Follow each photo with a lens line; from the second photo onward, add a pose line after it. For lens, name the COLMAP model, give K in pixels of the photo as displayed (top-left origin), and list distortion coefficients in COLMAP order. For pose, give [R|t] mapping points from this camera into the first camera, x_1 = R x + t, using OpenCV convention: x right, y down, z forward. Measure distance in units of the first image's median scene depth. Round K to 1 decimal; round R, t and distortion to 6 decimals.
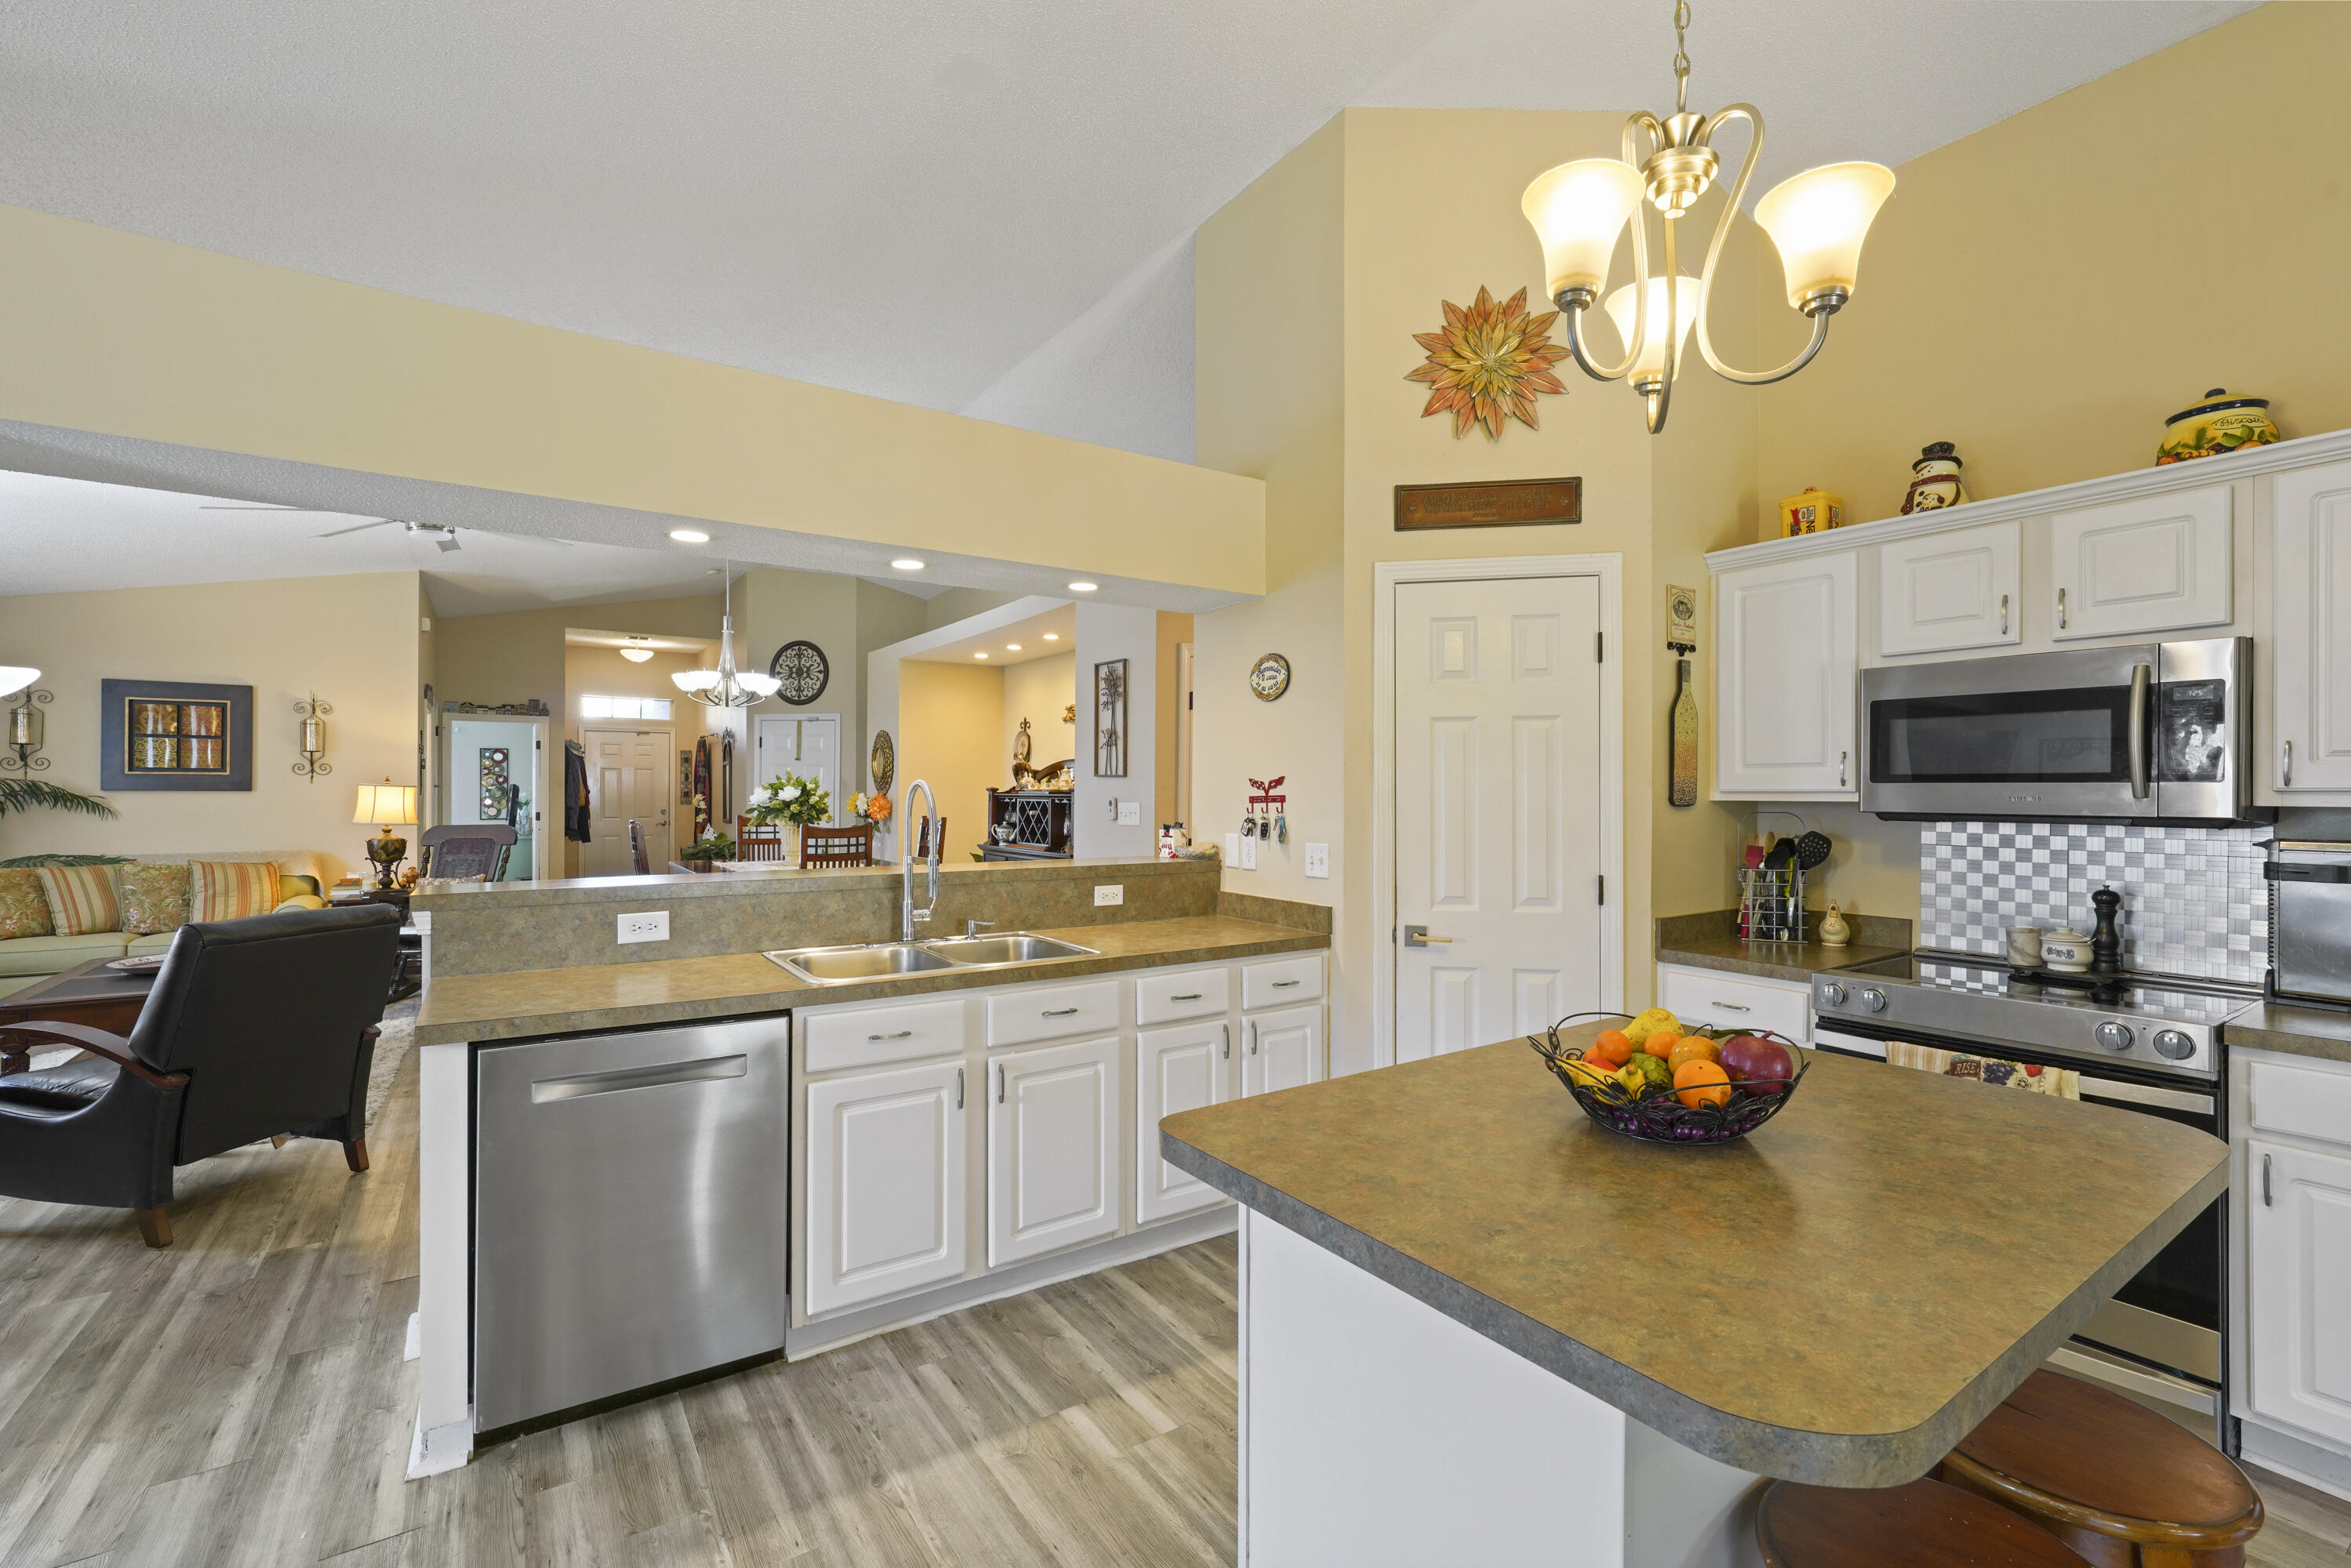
lens RADIAL K [[999.4, 0, 1179.1], [0, 999.4, 789.4], [0, 0, 1]] dist [-0.009250, 0.003534]
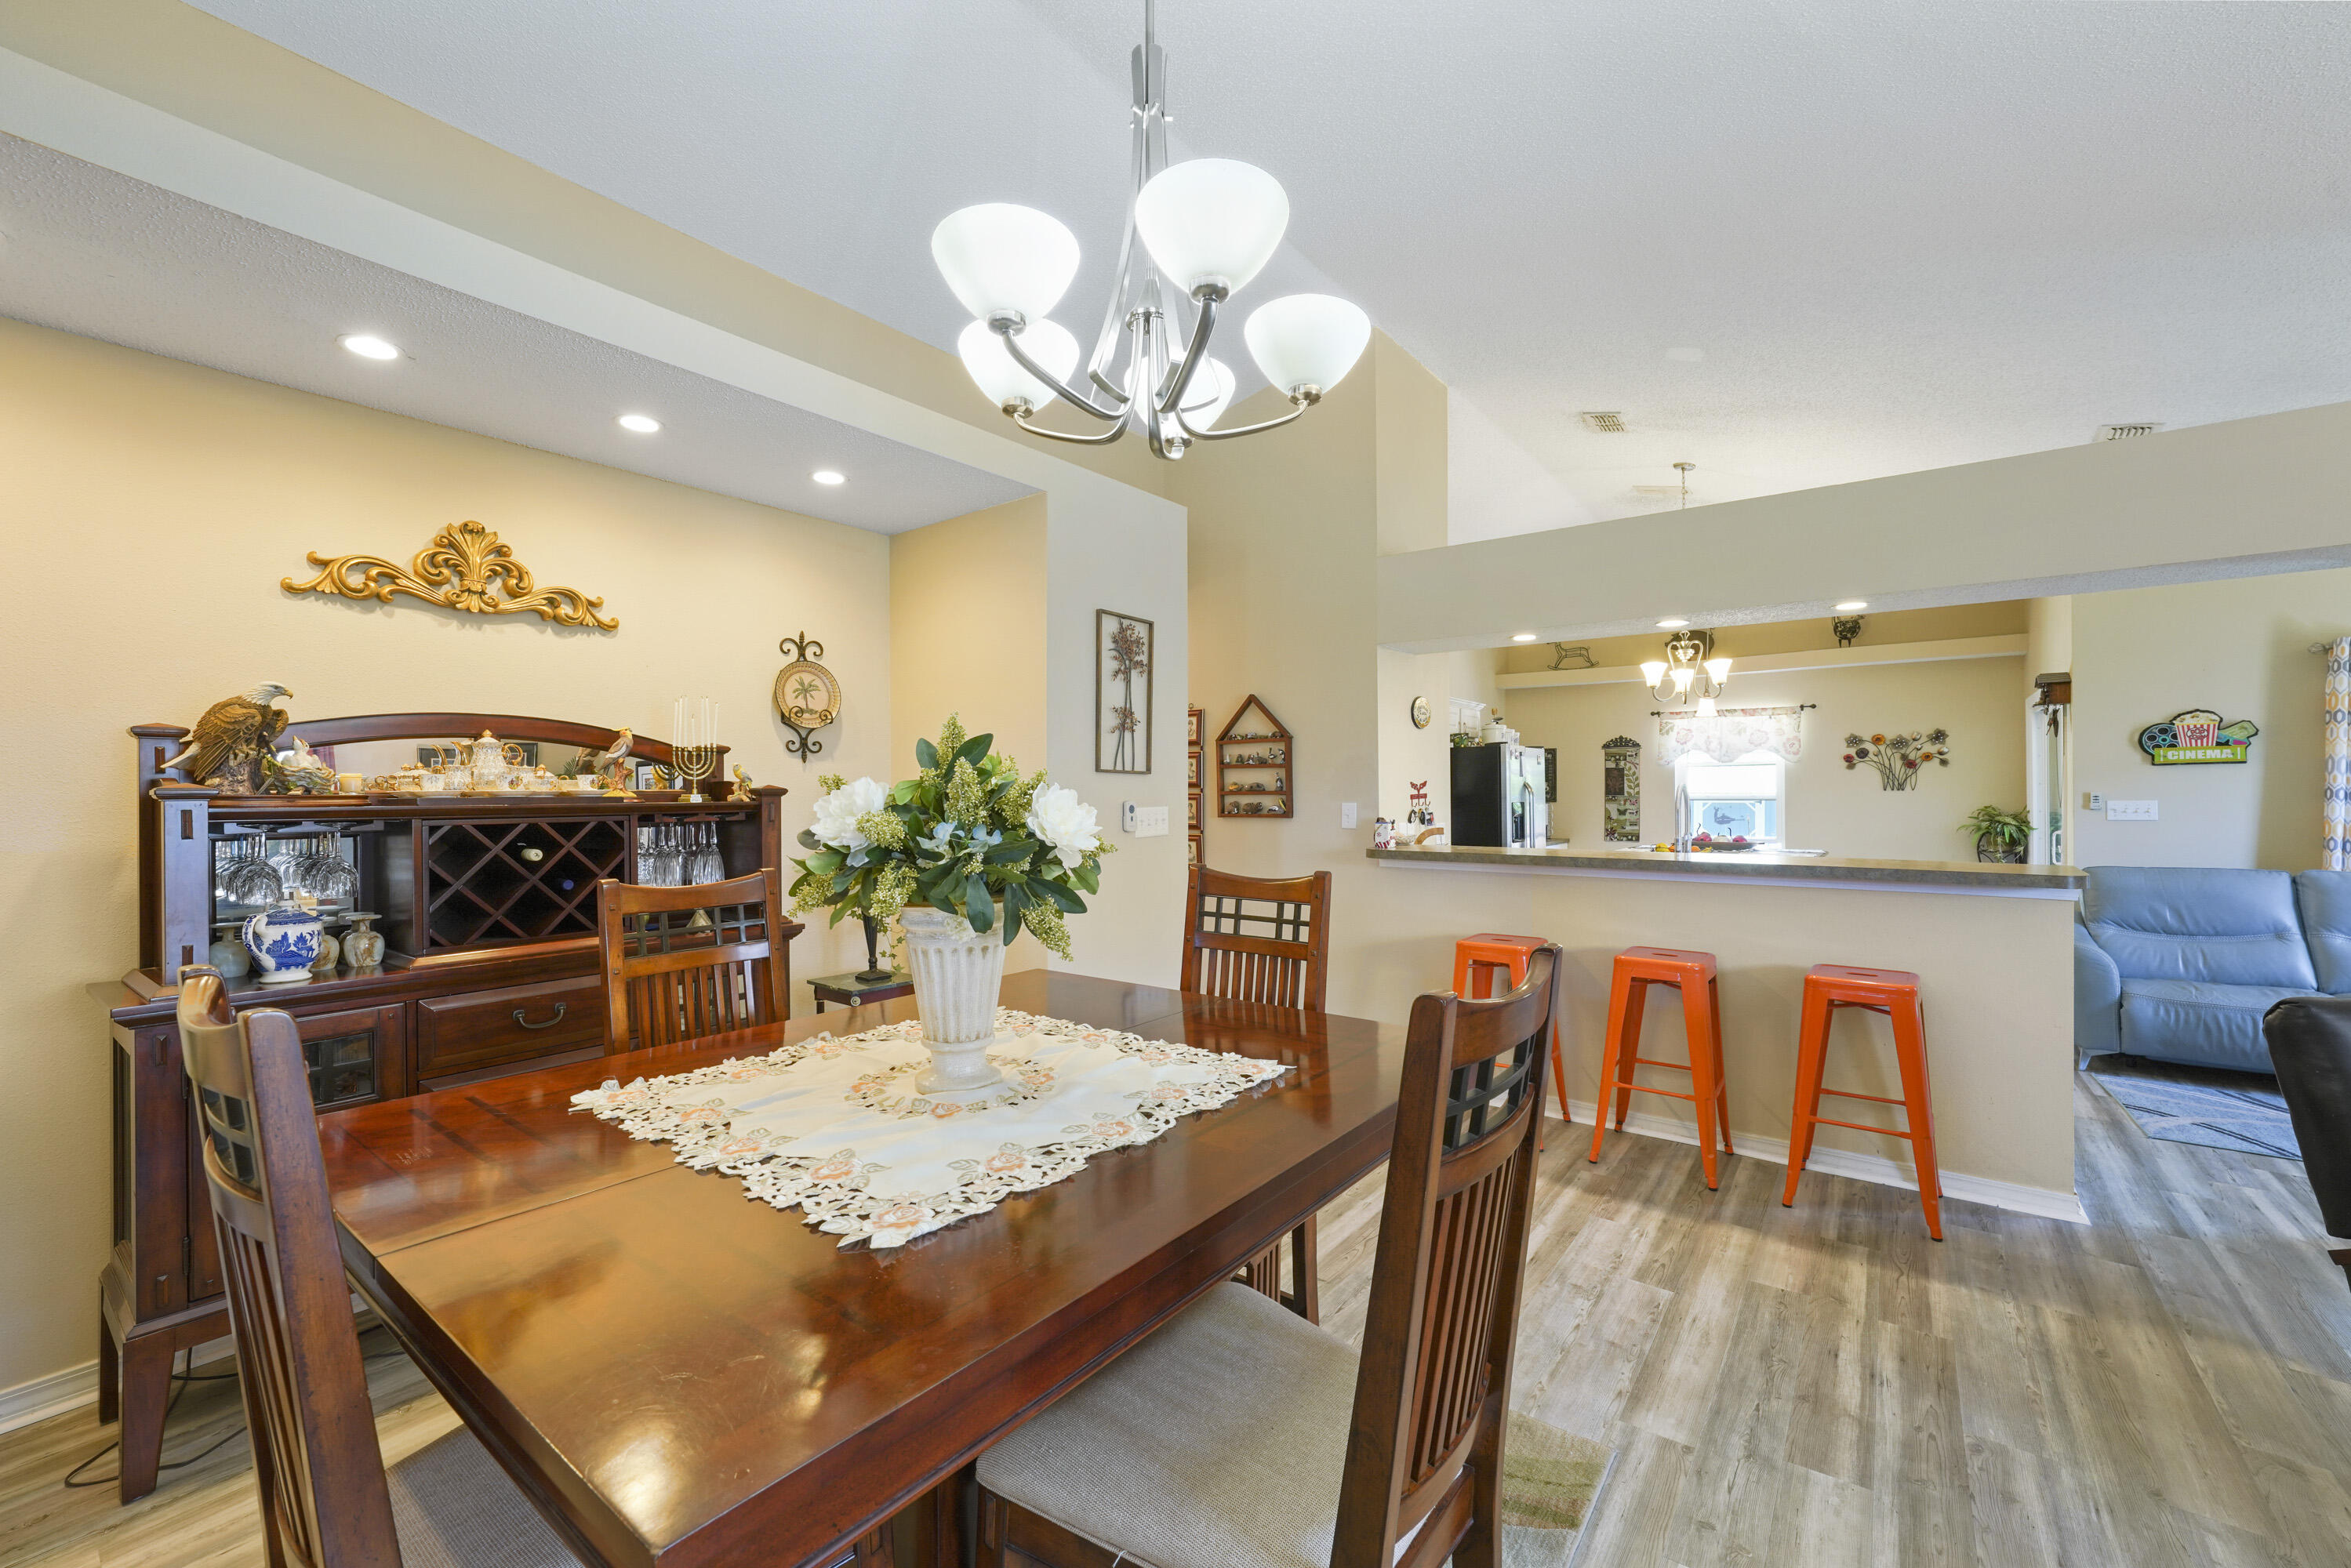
lens RADIAL K [[957.7, 0, 1176.0], [0, 957.7, 788.6], [0, 0, 1]] dist [-0.008373, 0.002552]
pose [[-0.322034, -0.000229, 0.946728, -1.113069], [0.001806, 0.999998, 0.000856, -0.003544], [-0.946727, 0.001985, -0.322033, 1.788397]]
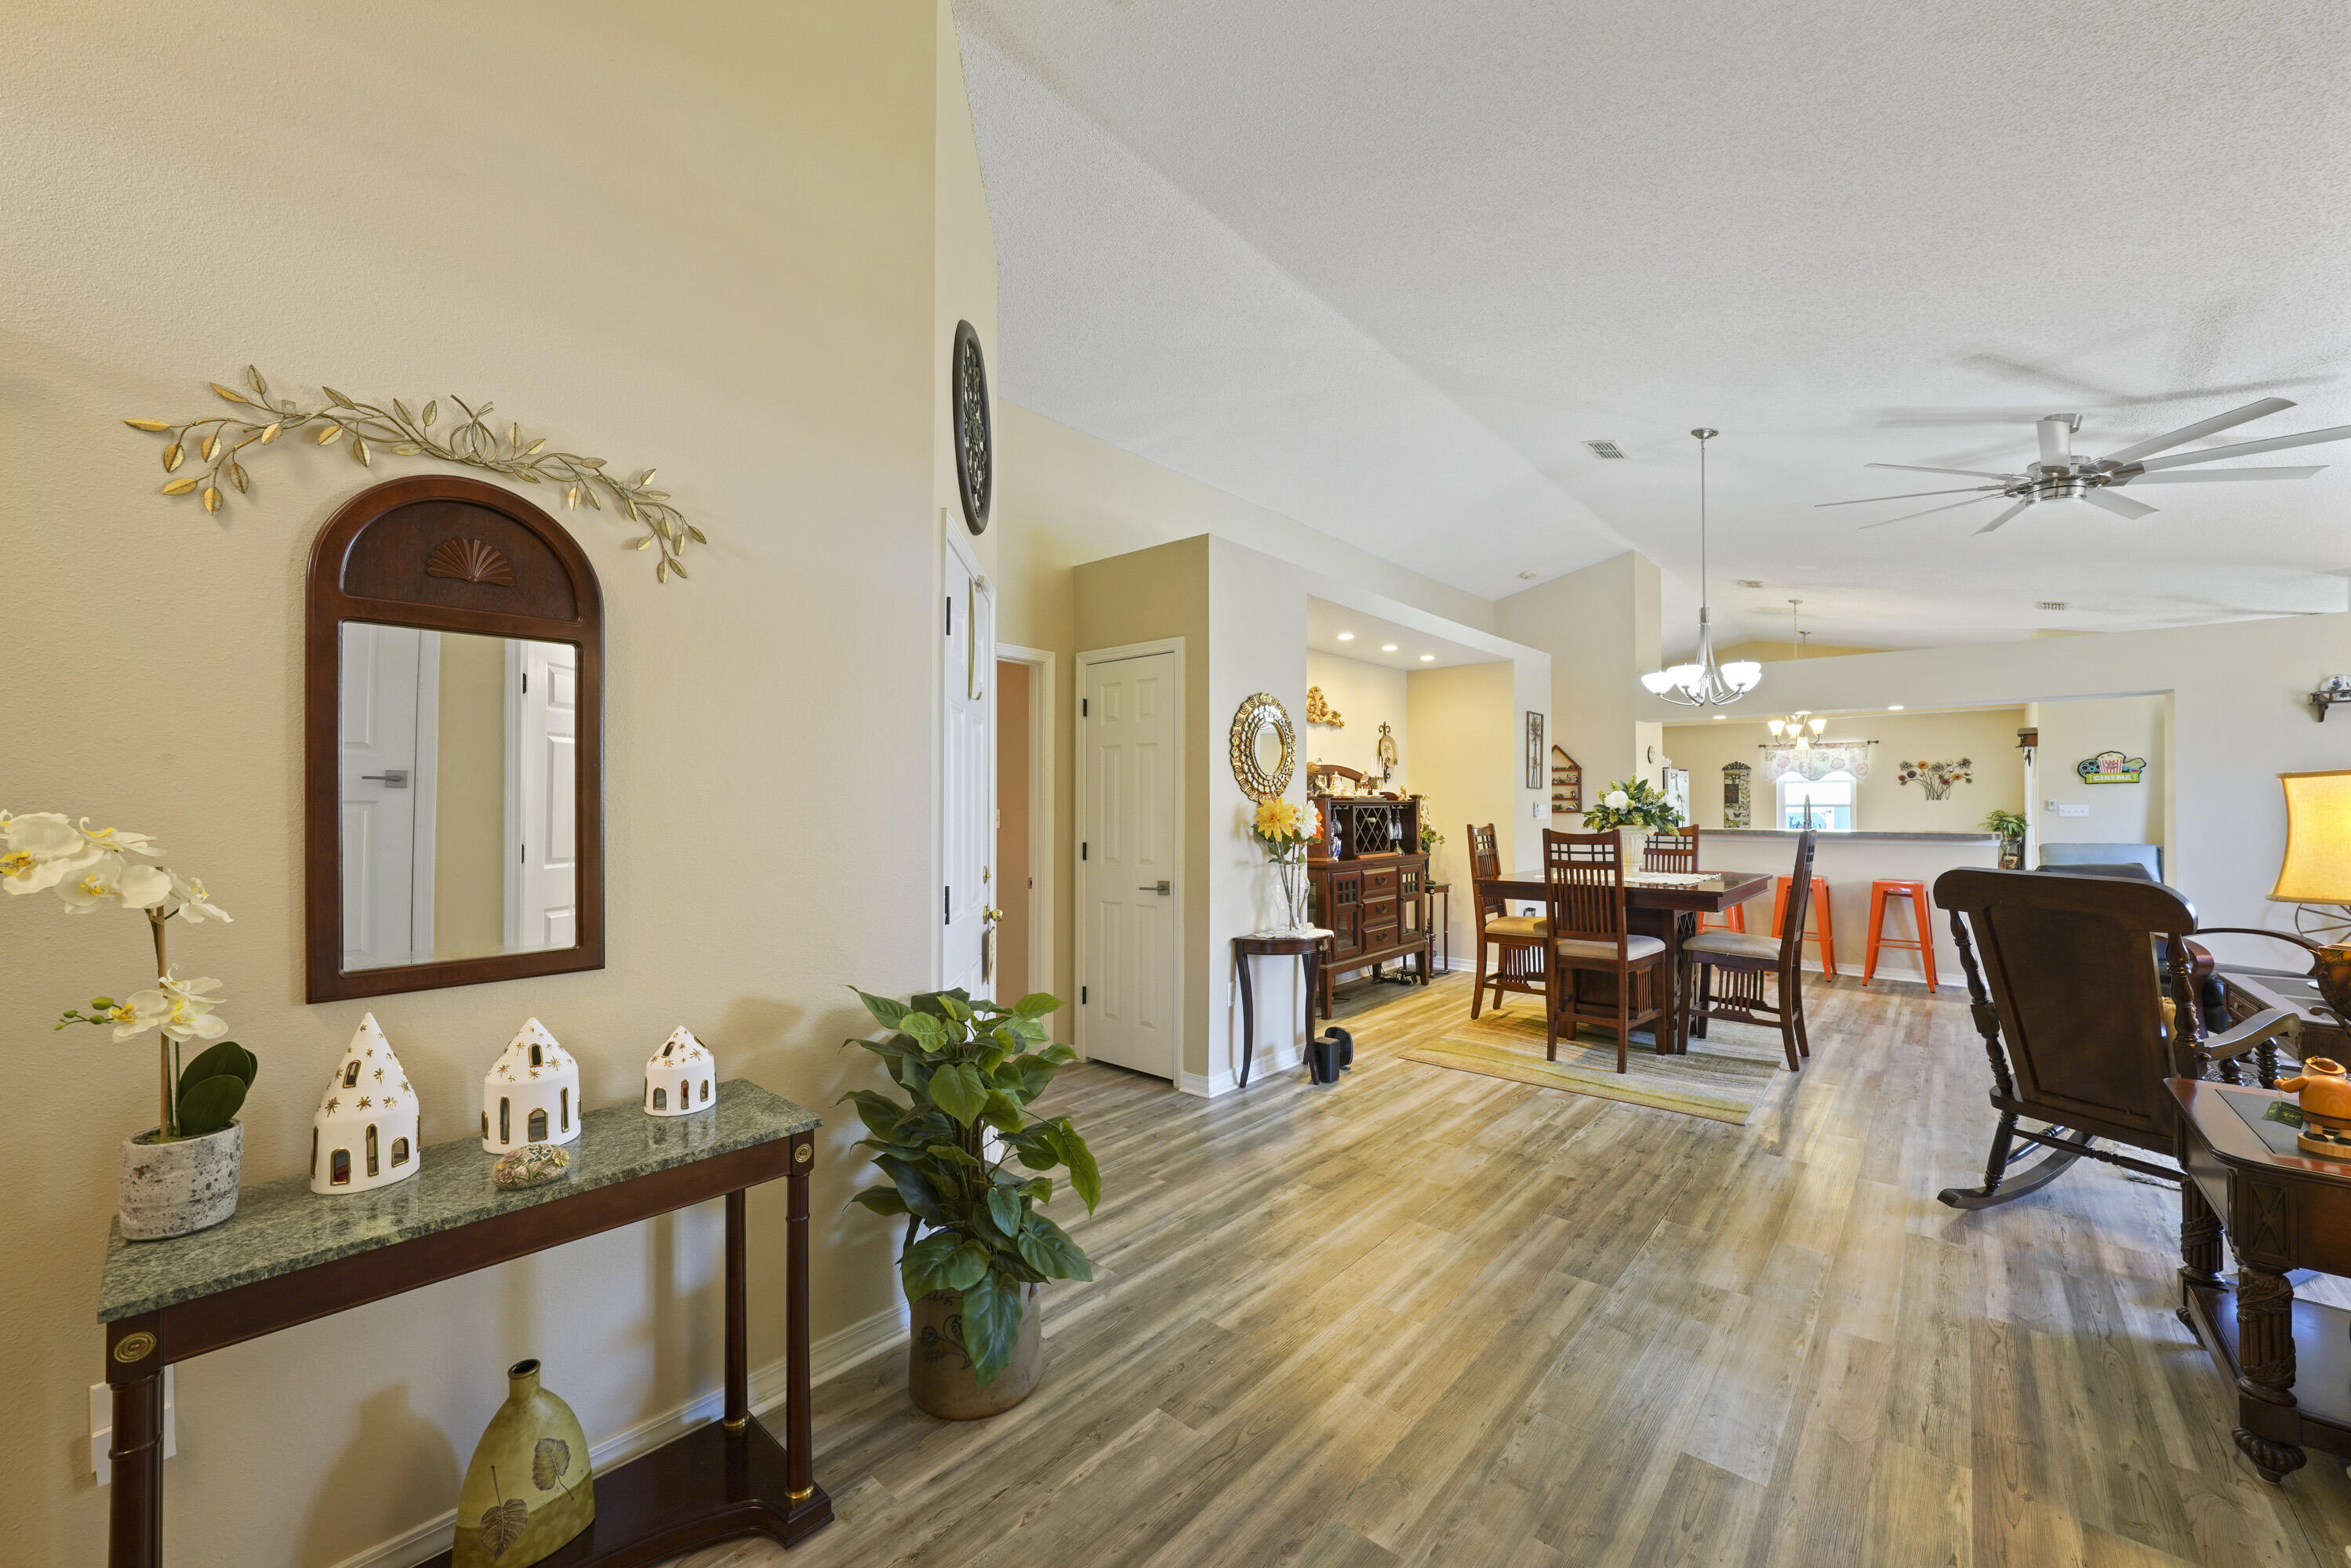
lens RADIAL K [[915.3, 0, 1176.0], [0, 915.3, 799.9], [0, 0, 1]] dist [-0.018219, 0.005099]
pose [[-0.255798, -0.000429, 0.966730, -1.907433], [-0.000409, 1.000000, 0.000335, 0.006967], [-0.966730, -0.000309, -0.255798, 2.824443]]
